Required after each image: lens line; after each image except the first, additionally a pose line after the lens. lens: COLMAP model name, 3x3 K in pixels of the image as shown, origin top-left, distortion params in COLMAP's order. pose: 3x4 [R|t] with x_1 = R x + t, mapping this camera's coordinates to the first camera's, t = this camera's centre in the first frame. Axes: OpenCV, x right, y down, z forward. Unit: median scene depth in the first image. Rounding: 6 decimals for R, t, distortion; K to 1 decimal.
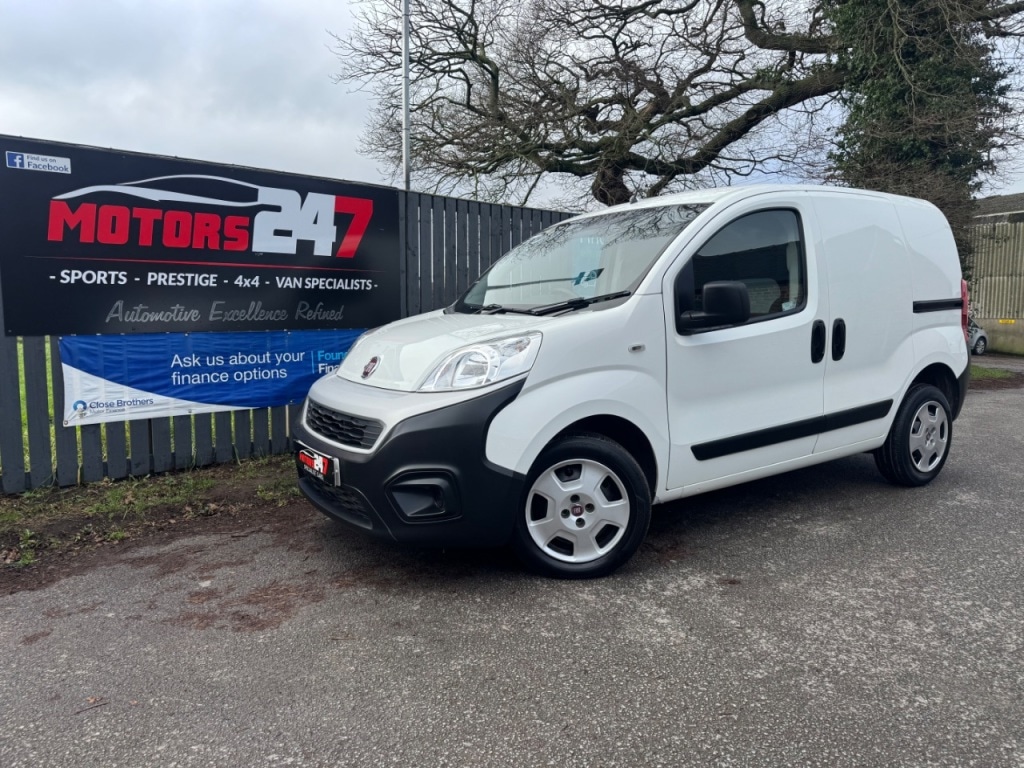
lens RADIAL K [[719.5, 0, 509.0], [0, 719.5, 382.9], [0, 0, 1]] dist [0.029257, -0.031511]
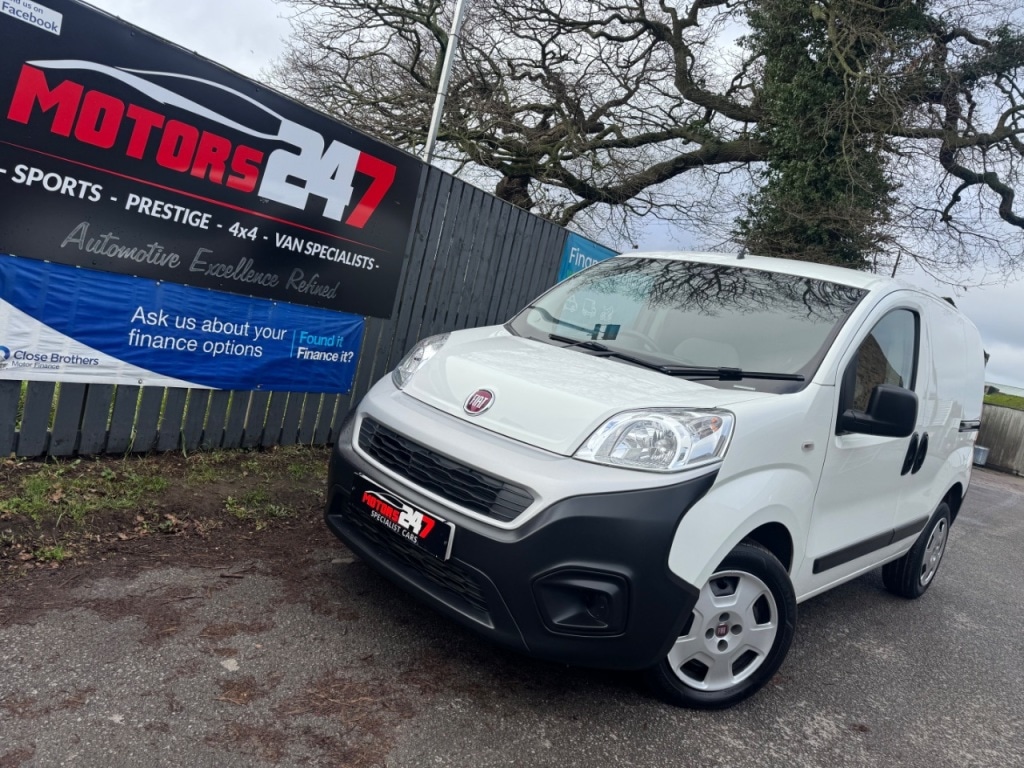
lens RADIAL K [[719.5, 0, 508.5], [0, 719.5, 385.2], [0, 0, 1]] dist [0.029257, -0.031511]
pose [[0.952049, 0.192311, 0.237947, -0.277470], [-0.196932, 0.980407, -0.004431, -0.033368], [-0.234137, -0.042641, 0.971268, 0.181070]]
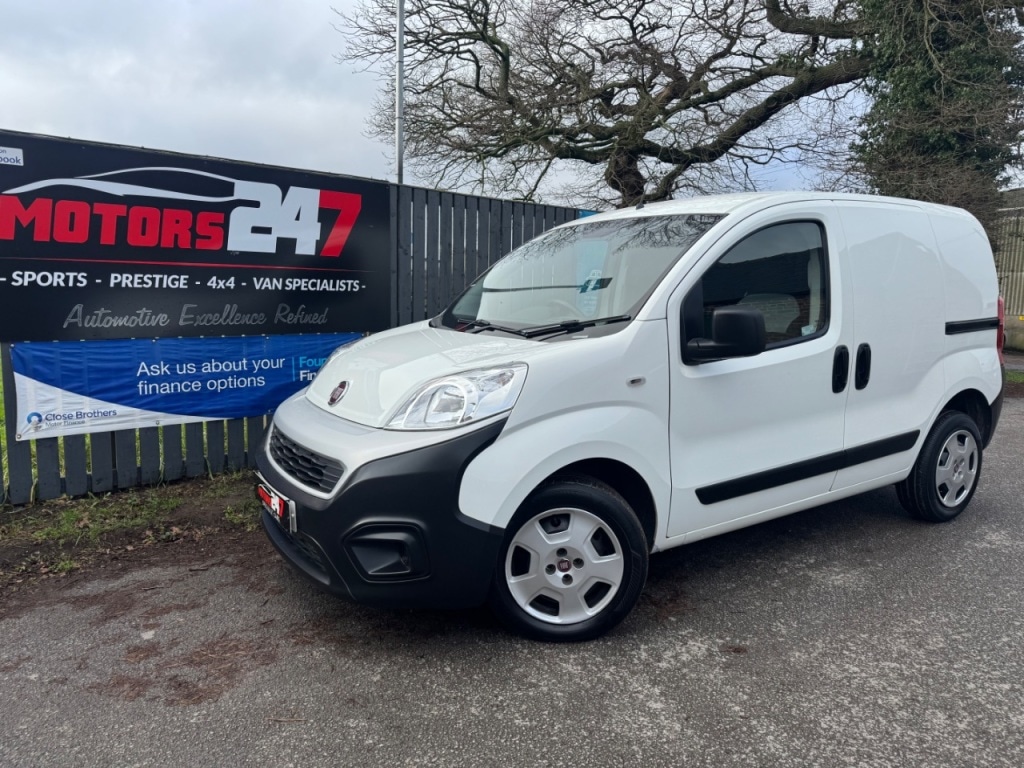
lens RADIAL K [[719.5, 0, 511.4], [0, 719.5, 384.8], [0, 0, 1]] dist [0.029257, -0.031511]
pose [[0.999746, 0.019704, -0.010933, 0.025148], [-0.019414, 0.999473, 0.026001, -0.046908], [0.011439, -0.025782, 0.999602, 0.084102]]
